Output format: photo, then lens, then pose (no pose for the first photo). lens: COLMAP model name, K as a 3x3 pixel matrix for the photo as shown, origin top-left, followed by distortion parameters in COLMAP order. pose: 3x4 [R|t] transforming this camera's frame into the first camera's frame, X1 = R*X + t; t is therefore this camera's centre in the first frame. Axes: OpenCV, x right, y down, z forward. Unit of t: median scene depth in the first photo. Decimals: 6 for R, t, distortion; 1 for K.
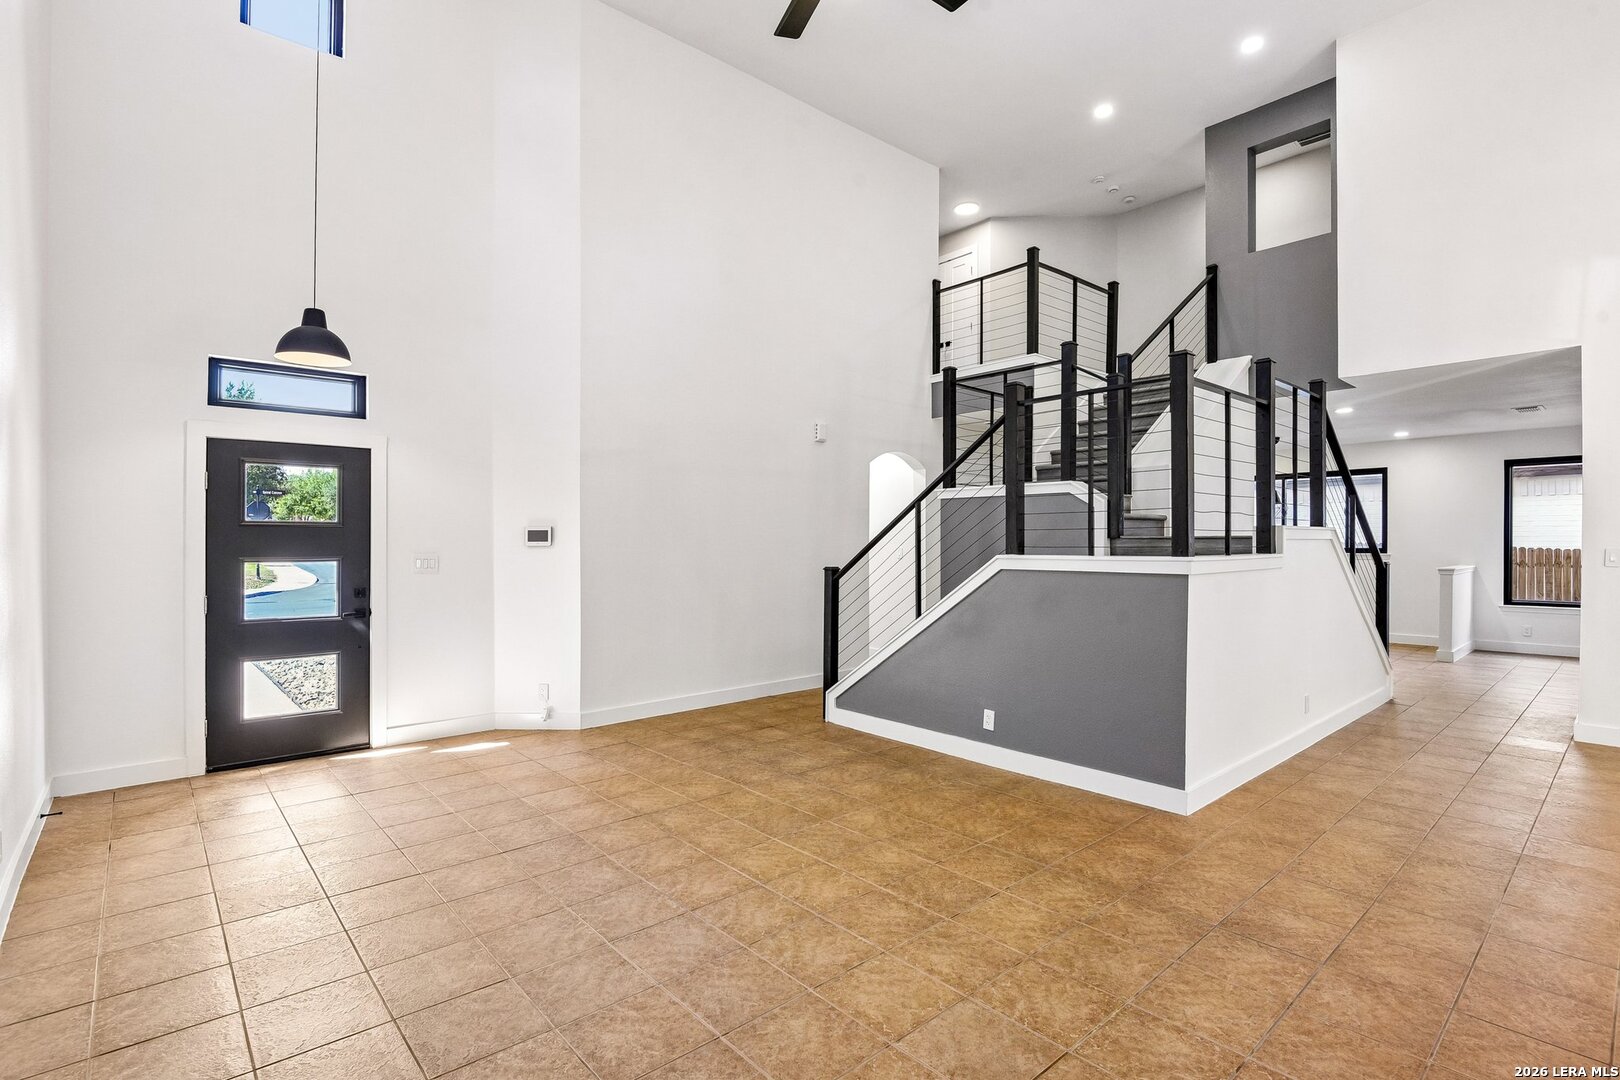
lens RADIAL K [[767.1, 0, 807.3], [0, 767.1, 542.0], [0, 0, 1]] dist [-0.013158, -0.001033]
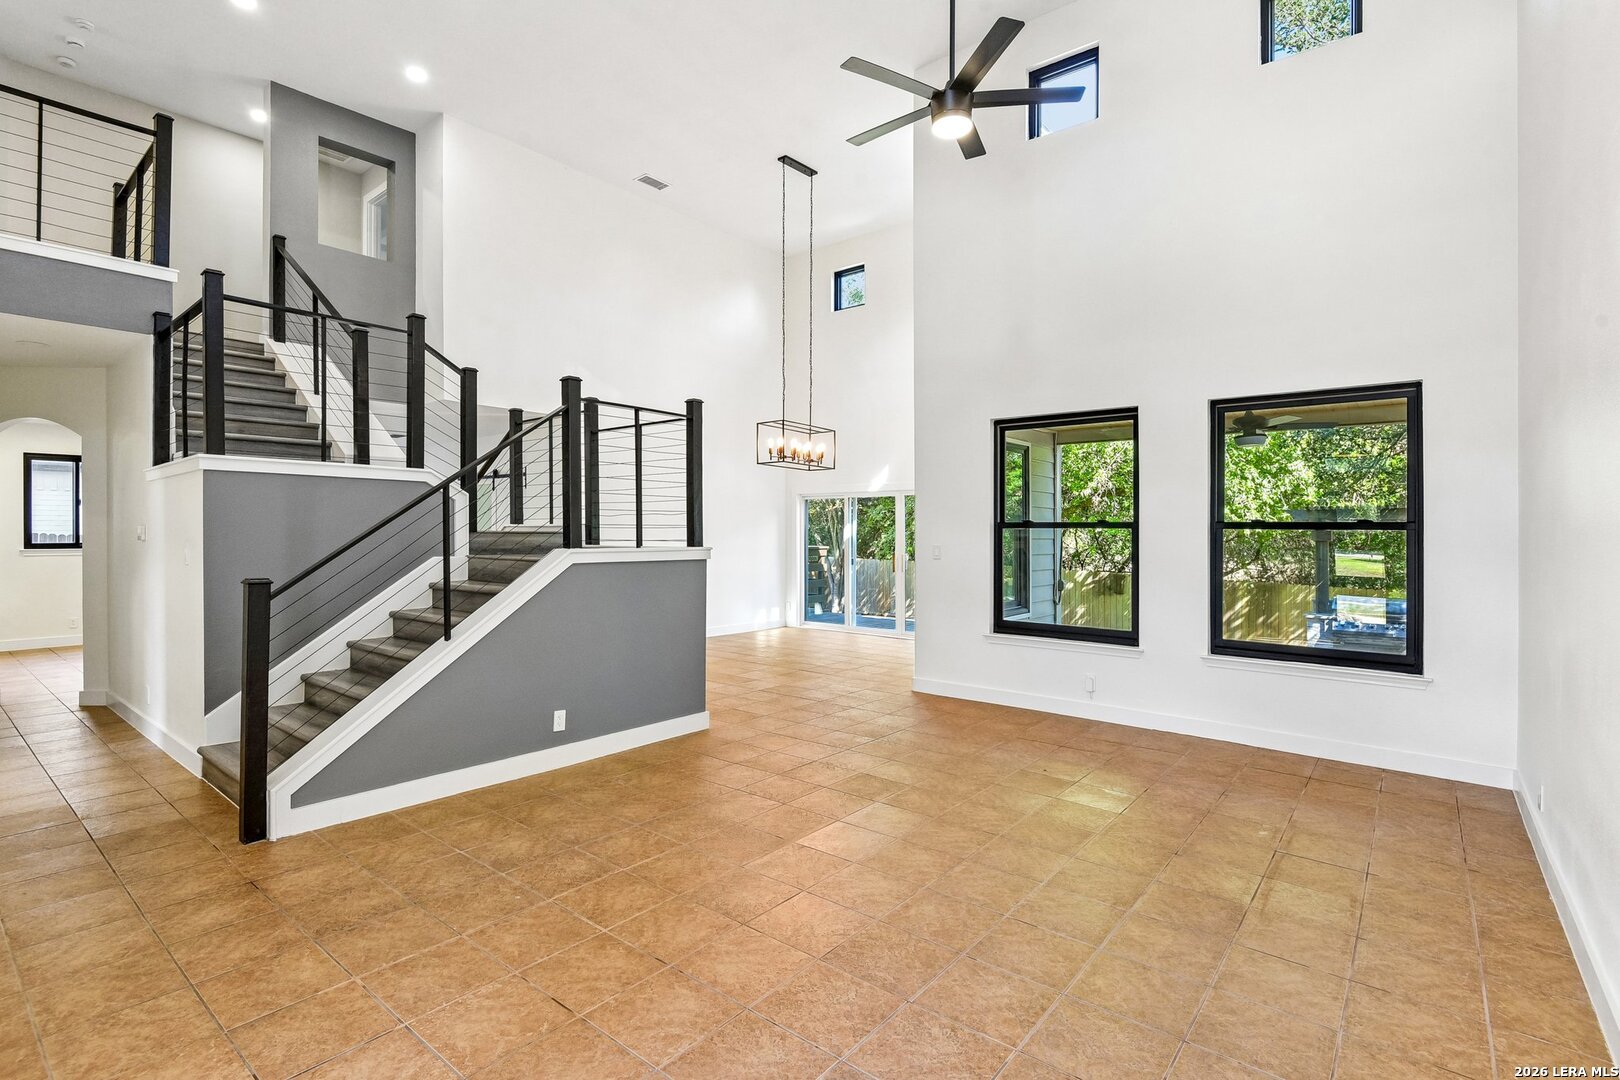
lens RADIAL K [[767.1, 0, 778.5], [0, 767.1, 530.6], [0, 0, 1]] dist [-0.013158, -0.001033]
pose [[-0.132729, 0.005607, 0.991136, -0.747433], [0.004653, 0.999977, -0.005034, 0.002467], [-0.991141, 0.003944, -0.132752, 0.860590]]
